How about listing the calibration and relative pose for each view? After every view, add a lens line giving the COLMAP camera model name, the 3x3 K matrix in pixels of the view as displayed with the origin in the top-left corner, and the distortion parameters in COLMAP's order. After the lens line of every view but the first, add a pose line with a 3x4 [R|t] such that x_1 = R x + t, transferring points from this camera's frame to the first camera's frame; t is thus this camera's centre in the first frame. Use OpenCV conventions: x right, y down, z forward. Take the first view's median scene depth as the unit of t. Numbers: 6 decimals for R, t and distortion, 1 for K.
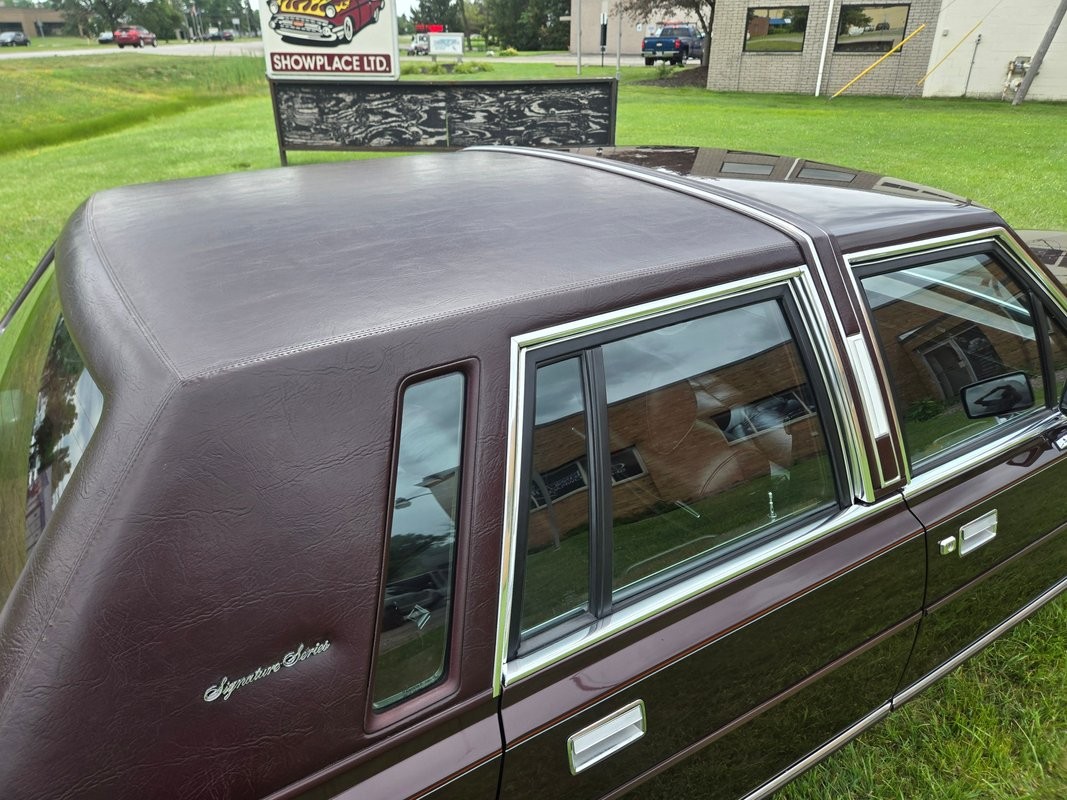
lens RADIAL K [[721.5, 0, 528.2], [0, 721.5, 396.6], [0, 0, 1]] dist [0.055317, -0.043873]
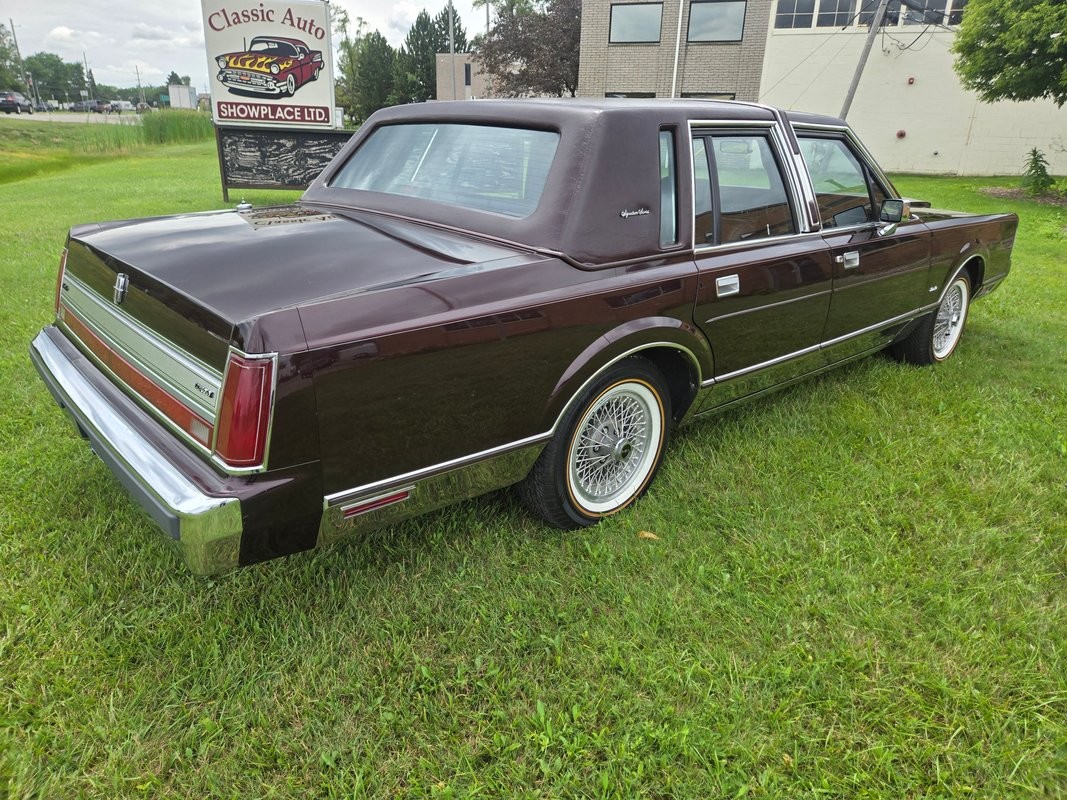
lens RADIAL K [[721.5, 0, 529.0], [0, 721.5, 394.4], [0, 0, 1]] dist [0.055317, -0.043873]
pose [[0.982630, -0.037893, 0.181667, -0.100919], [0.056173, 0.993741, -0.096554, 0.103062], [-0.176872, 0.105082, 0.978608, -0.123346]]
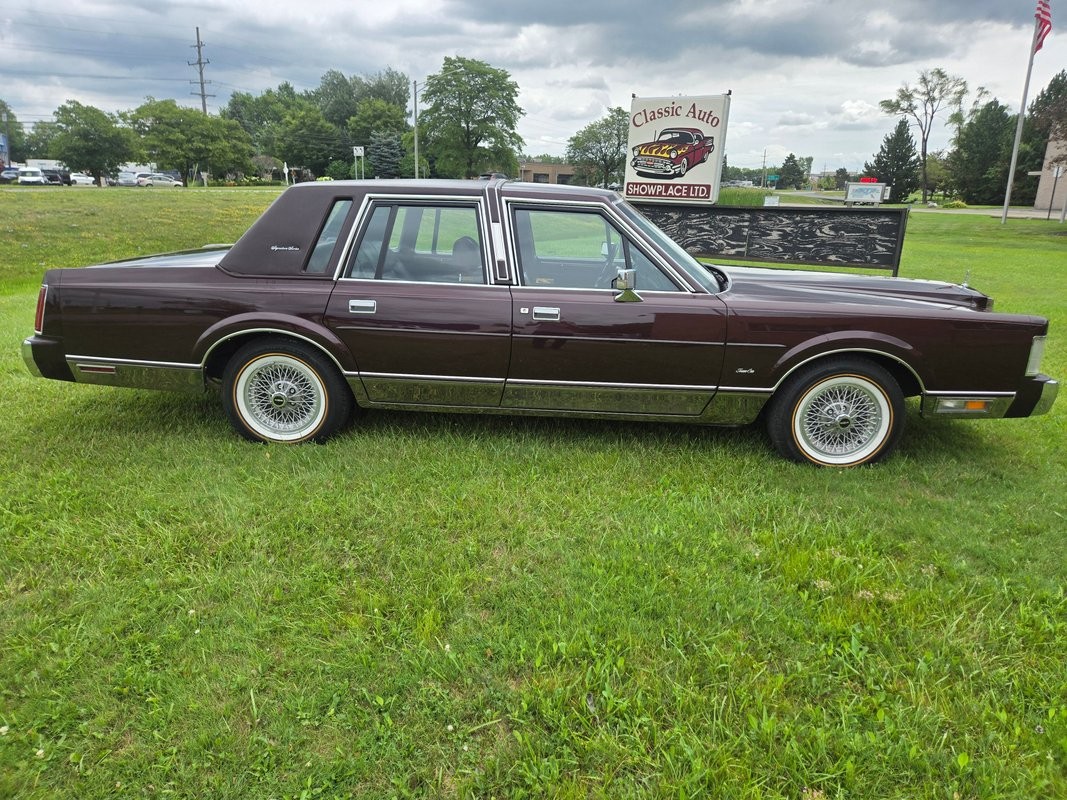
lens RADIAL K [[721.5, 0, 536.1], [0, 721.5, 403.4], [0, 0, 1]] dist [0.055317, -0.043873]
pose [[0.837810, 0.179013, -0.515780, 0.272108], [-0.265198, 0.959215, -0.097857, 0.104488], [0.477227, 0.218769, 0.851114, -0.149241]]
